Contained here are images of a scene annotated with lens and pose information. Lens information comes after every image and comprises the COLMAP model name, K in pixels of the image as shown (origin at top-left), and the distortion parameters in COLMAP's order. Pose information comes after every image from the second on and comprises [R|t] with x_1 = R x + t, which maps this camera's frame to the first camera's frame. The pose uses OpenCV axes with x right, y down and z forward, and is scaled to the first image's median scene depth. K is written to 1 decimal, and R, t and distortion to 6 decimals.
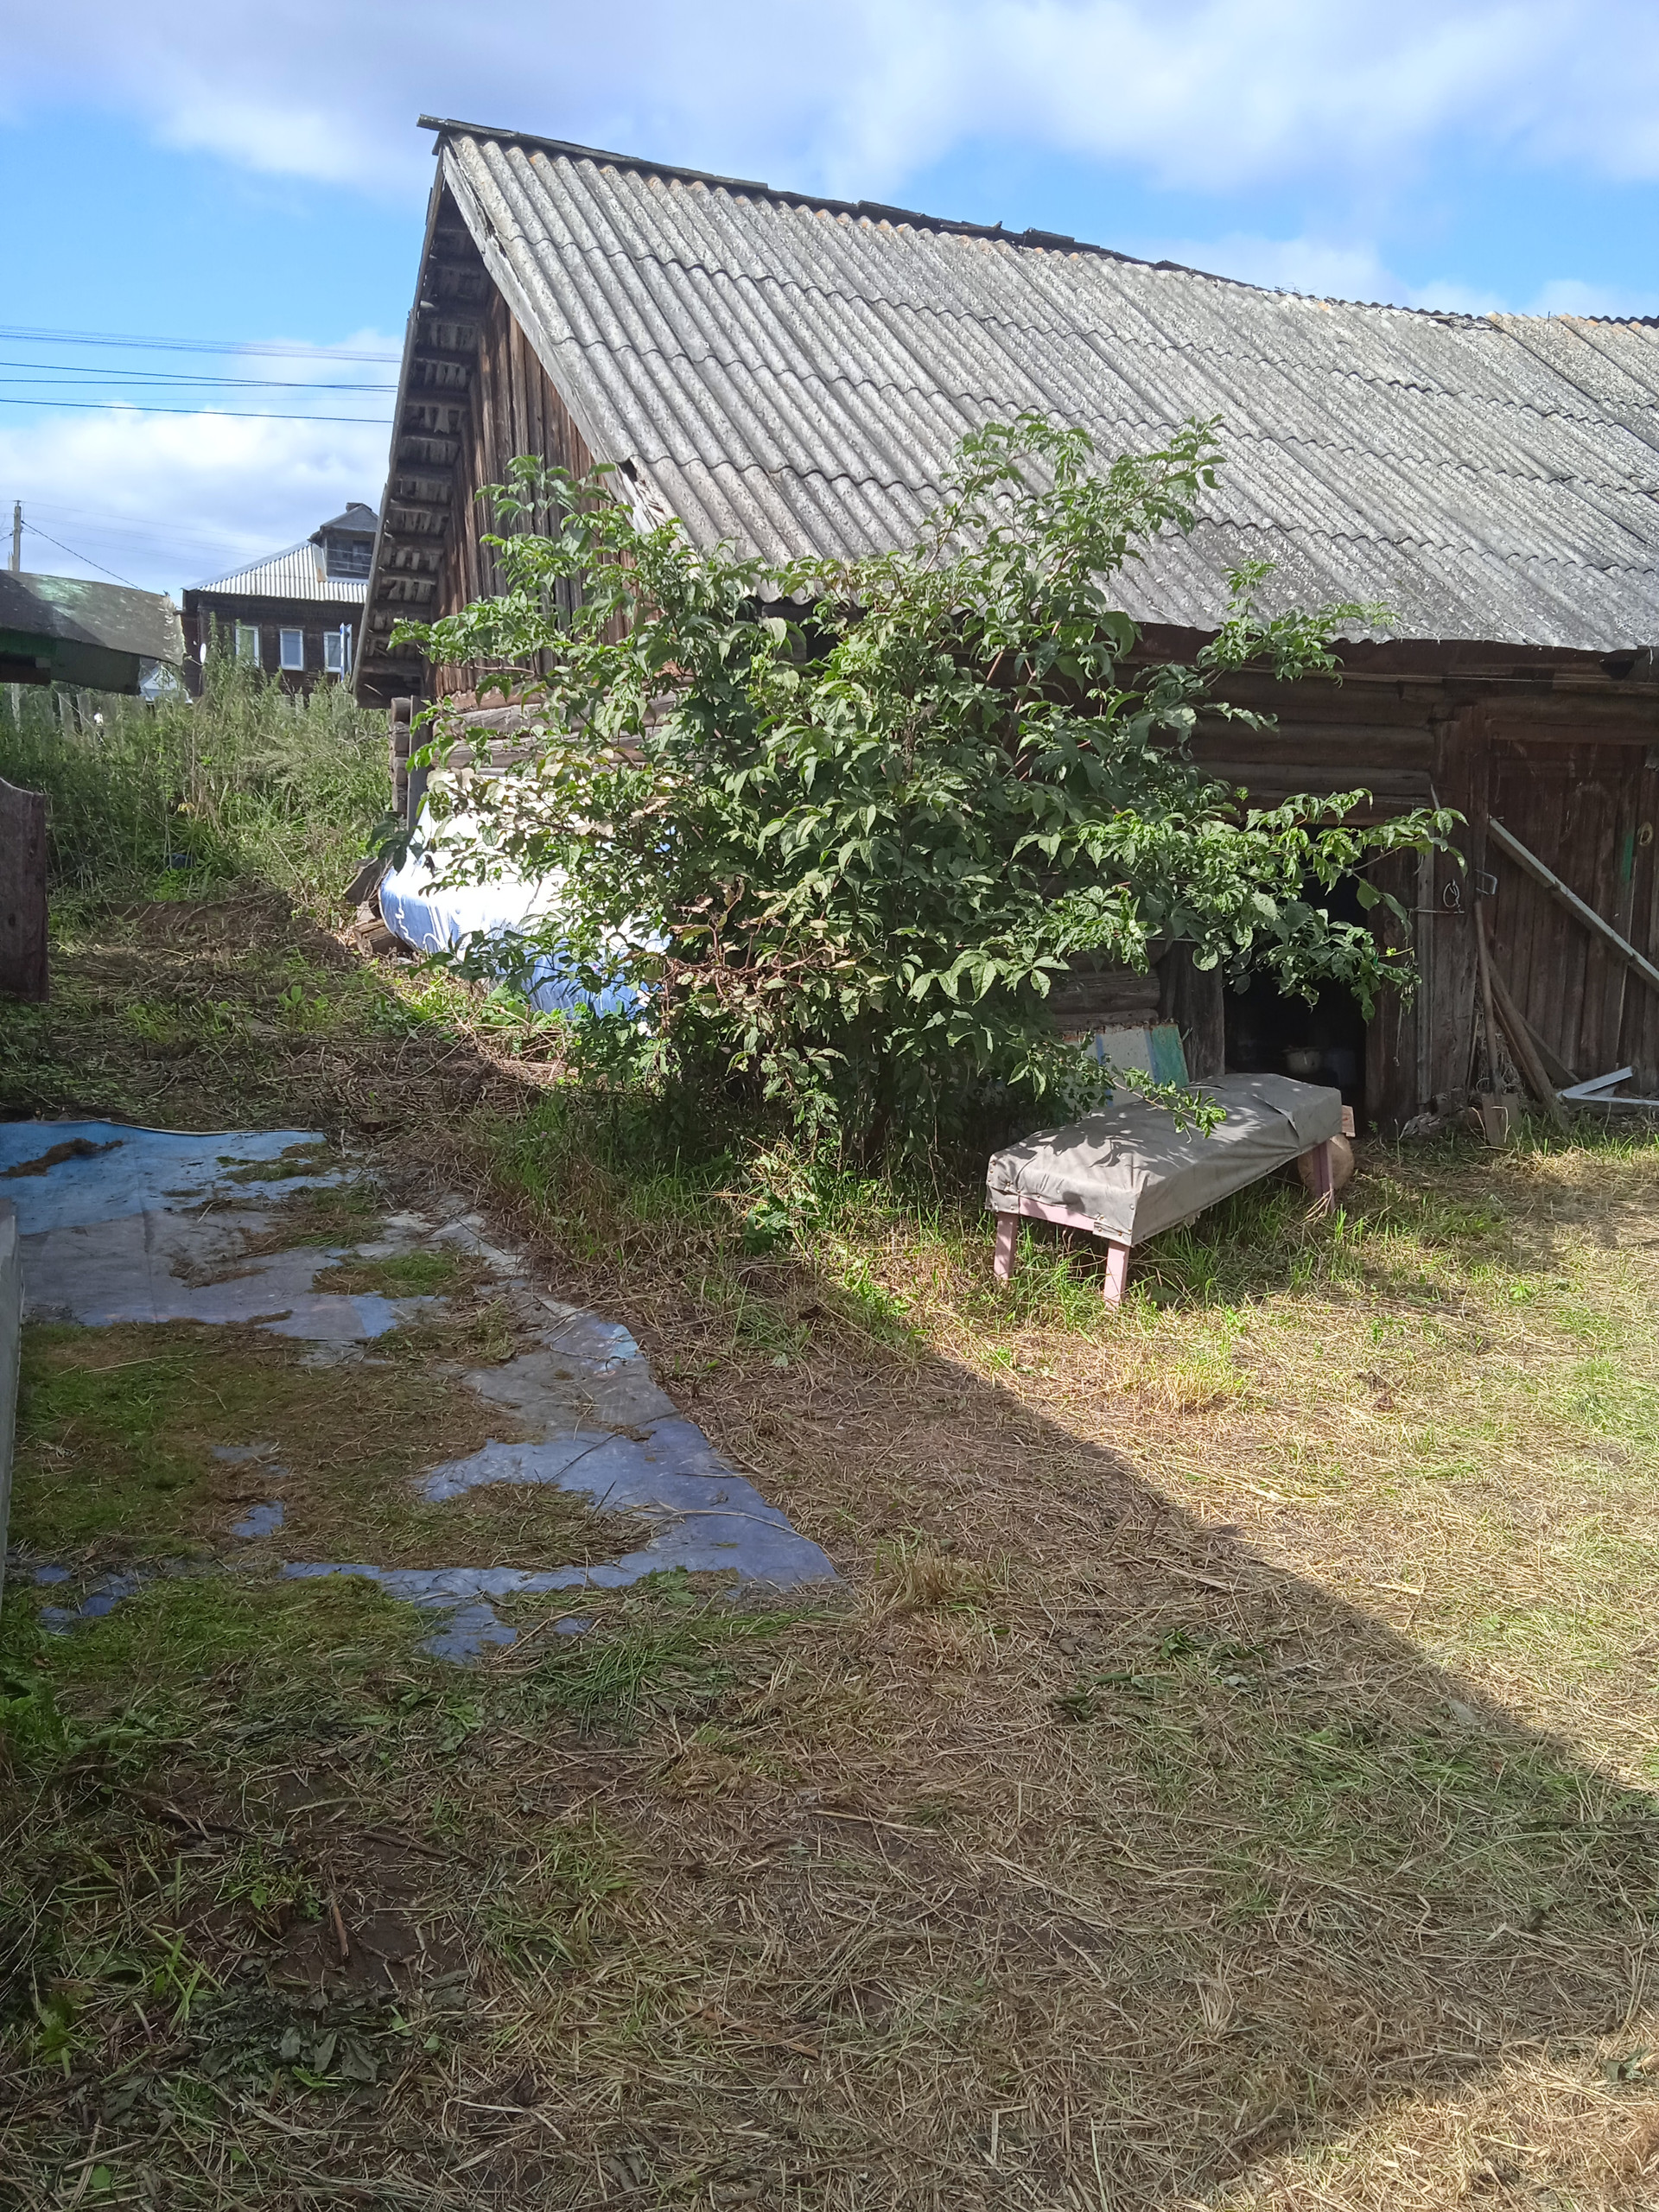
lens RADIAL K [[1854.4, 0, 827.5], [0, 1854.4, 1098.8], [0, 0, 1]] dist [0.056077, -0.064414]
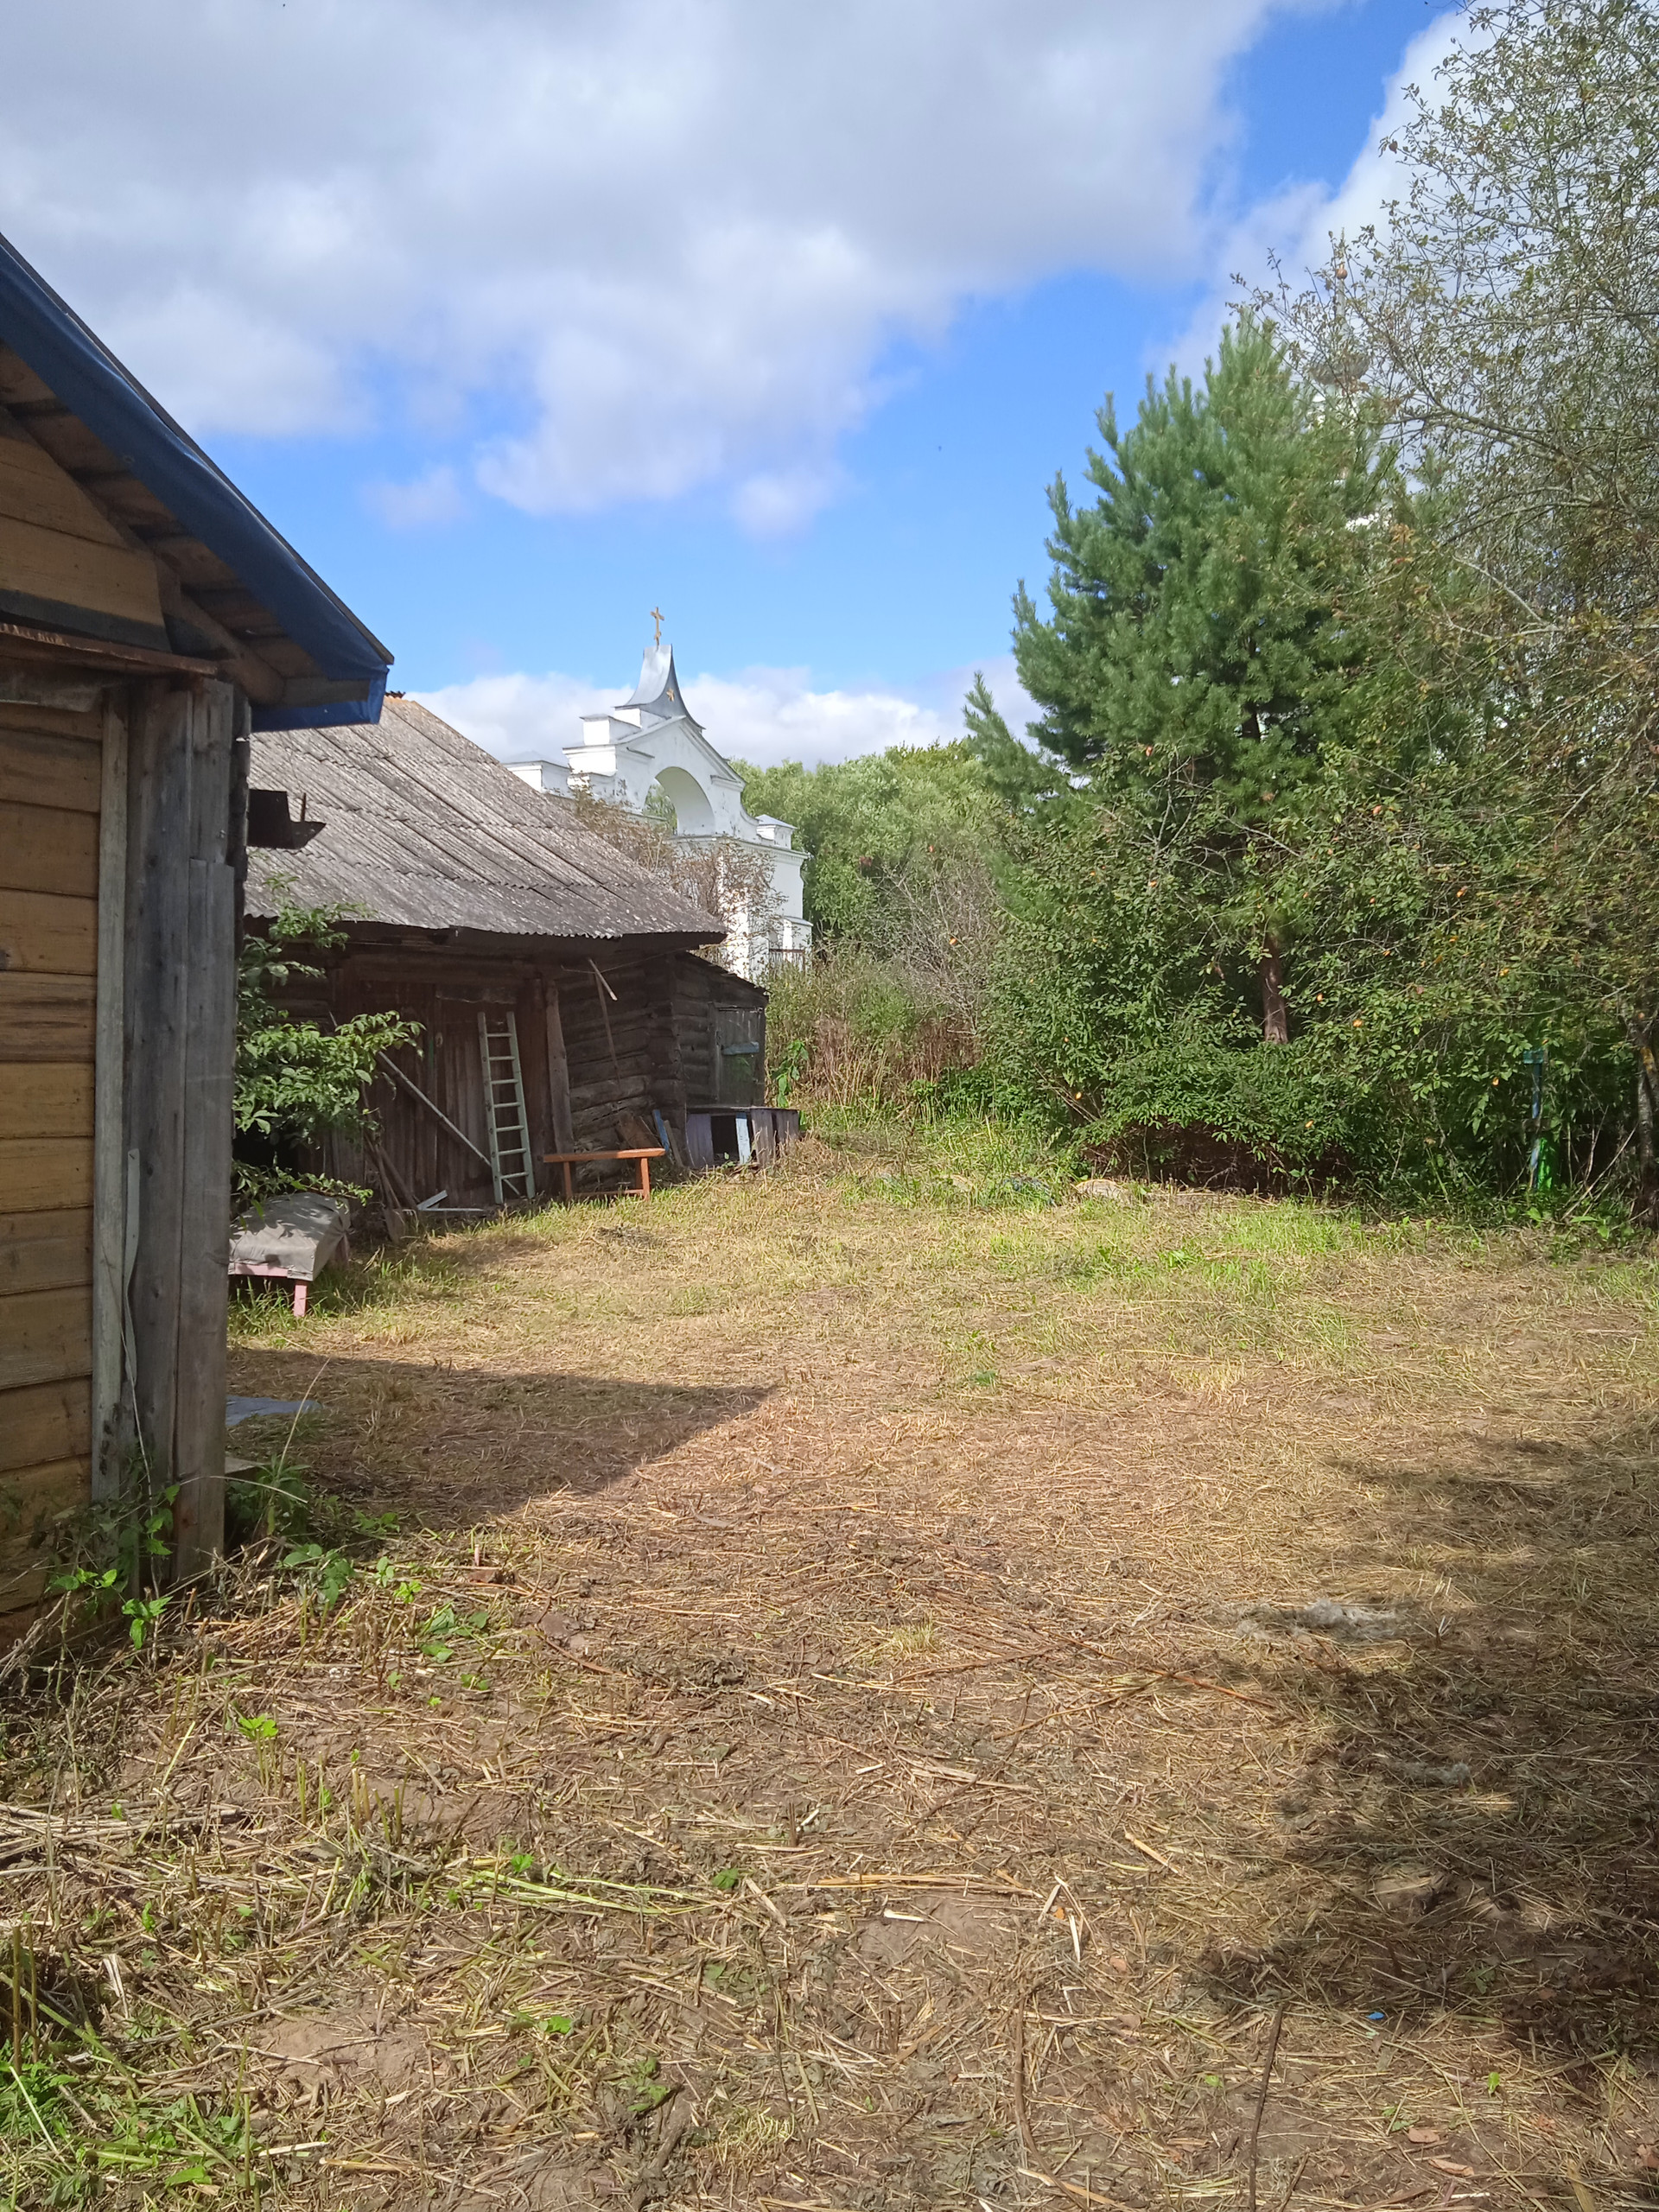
lens RADIAL K [[1854.4, 0, 848.2], [0, 1854.4, 1117.8], [0, 0, 1]] dist [0.056077, -0.064414]
pose [[0.724801, -0.057850, 0.686525, -0.620846], [0.132634, 0.989545, -0.056644, 0.091300], [-0.676071, 0.132112, 0.724897, -0.556951]]
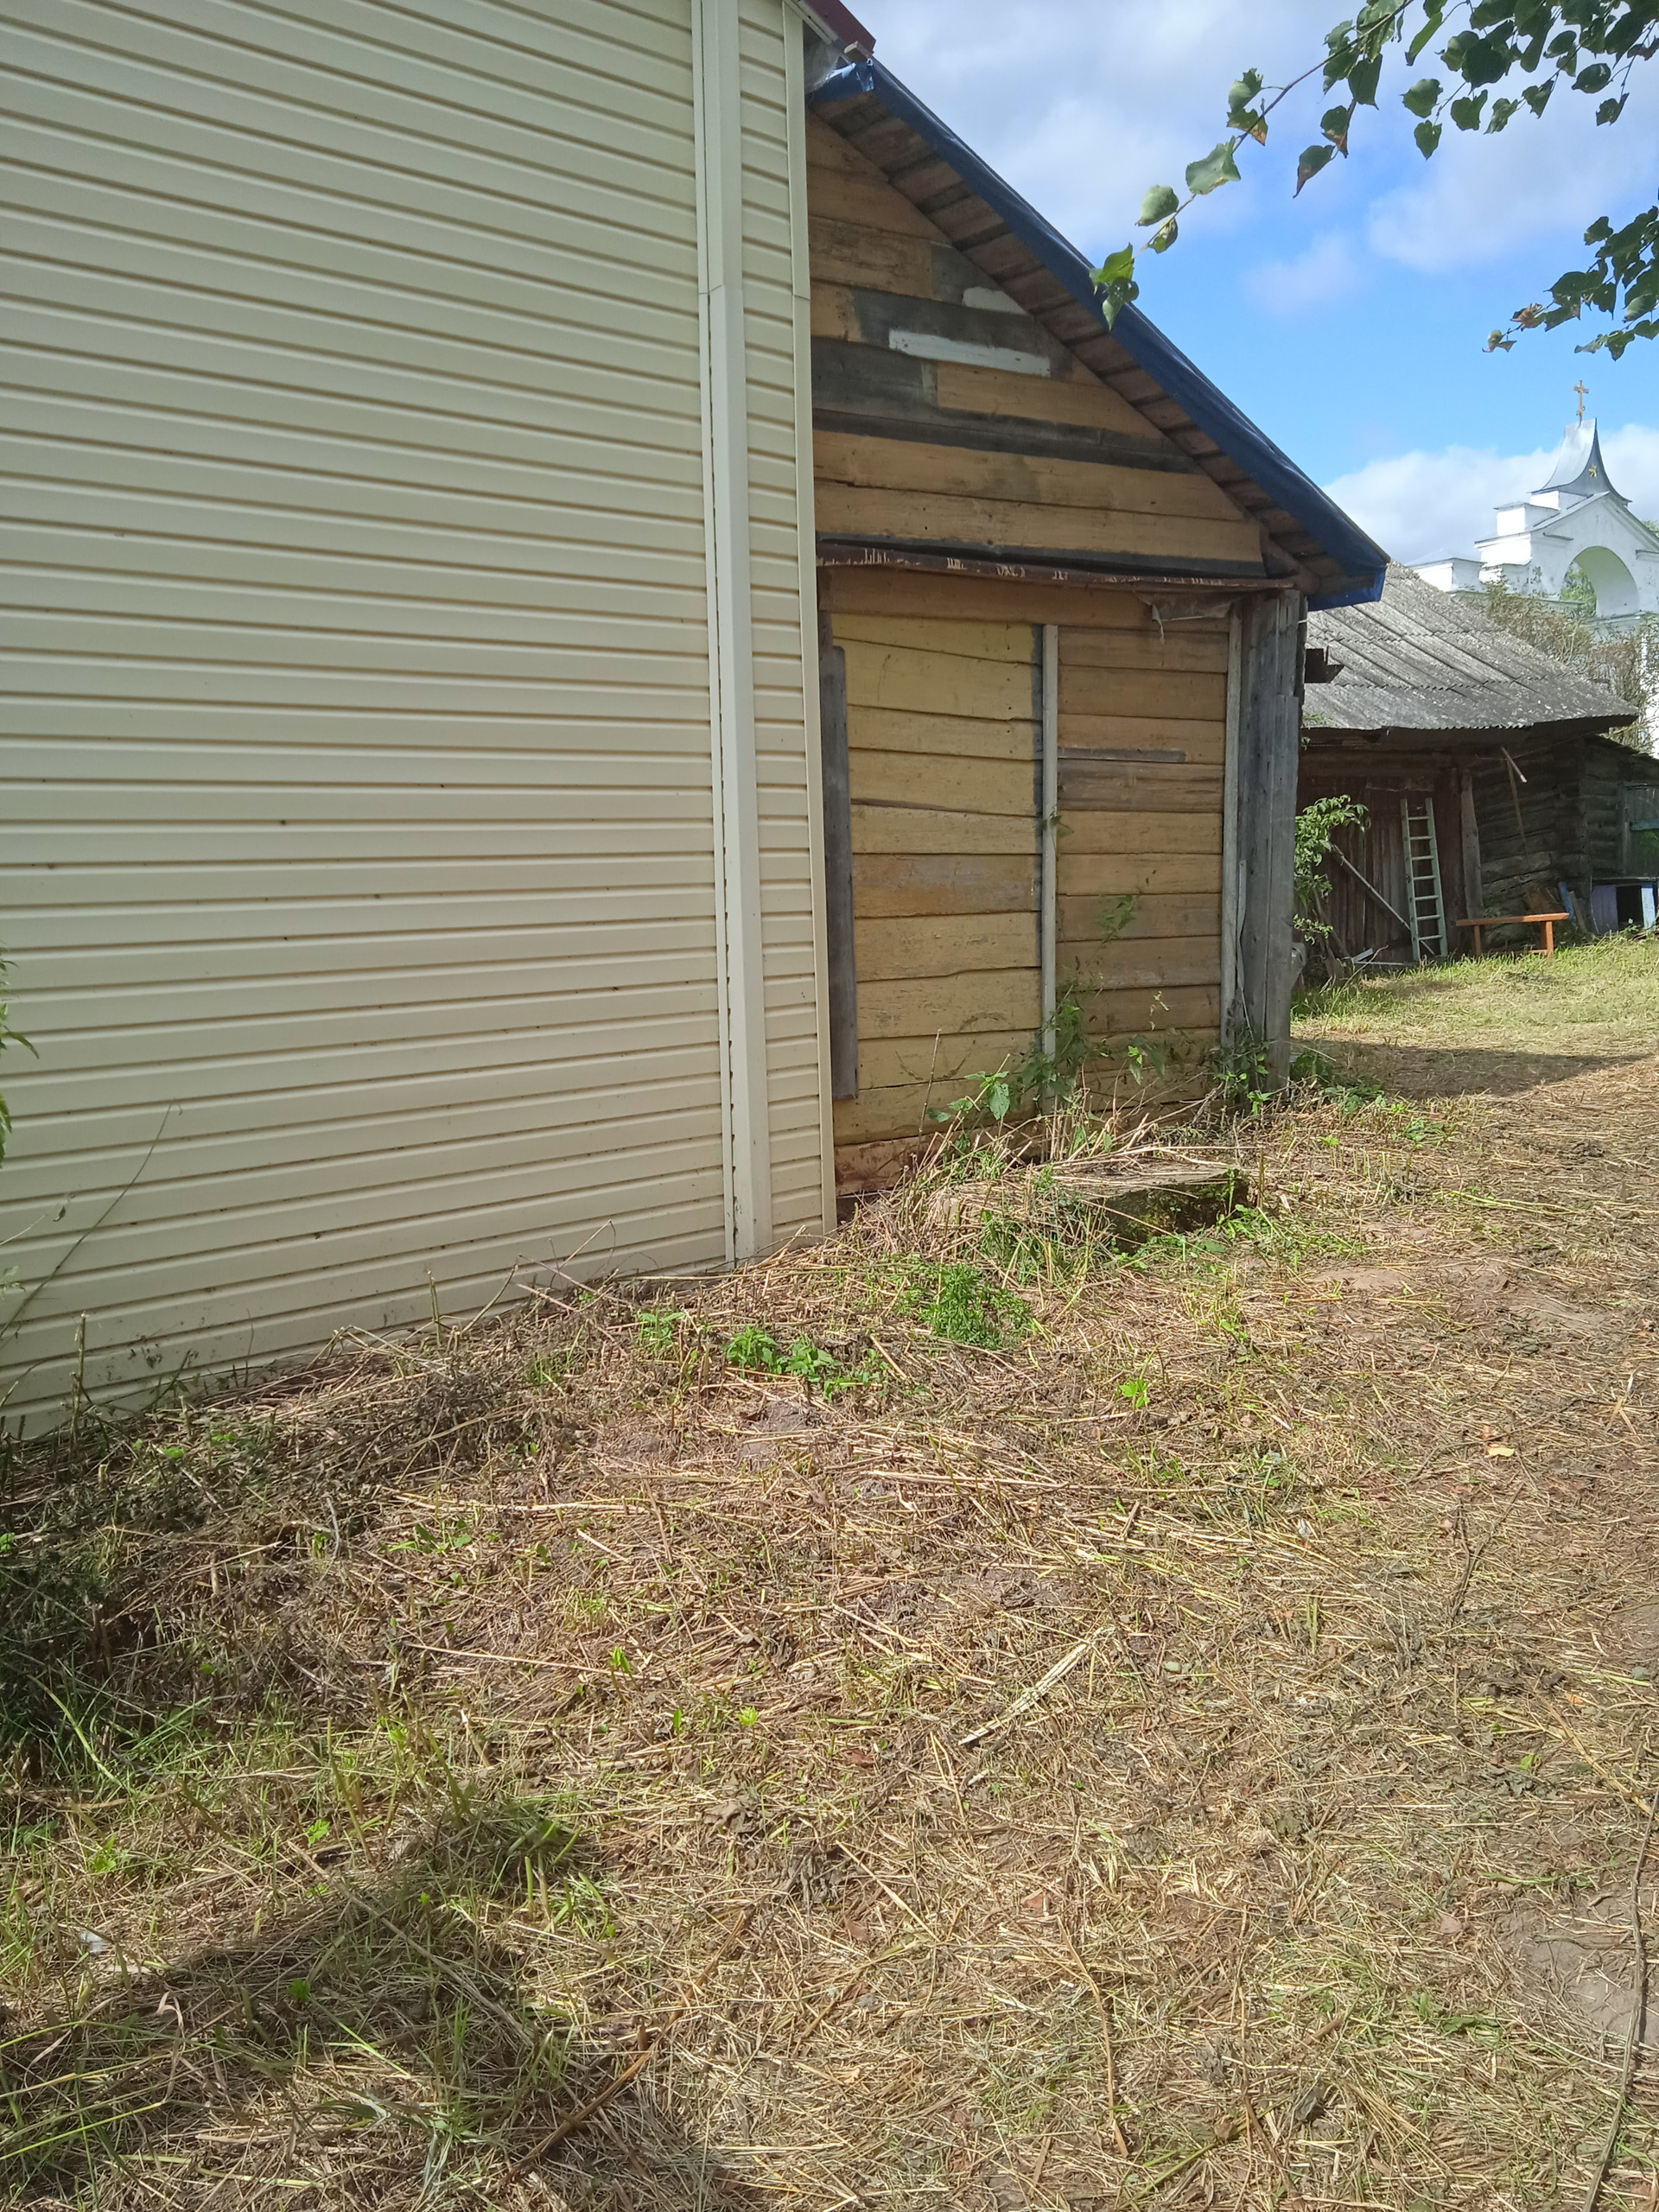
lens RADIAL K [[1854.4, 0, 794.1], [0, 1854.4, 1124.8], [0, 0, 1]] dist [0.056077, -0.064414]
pose [[0.962267, -0.100185, 0.252993, -0.789575], [0.107604, 0.994071, -0.015622, 0.141128], [-0.249928, 0.042256, 0.967342, -0.776898]]
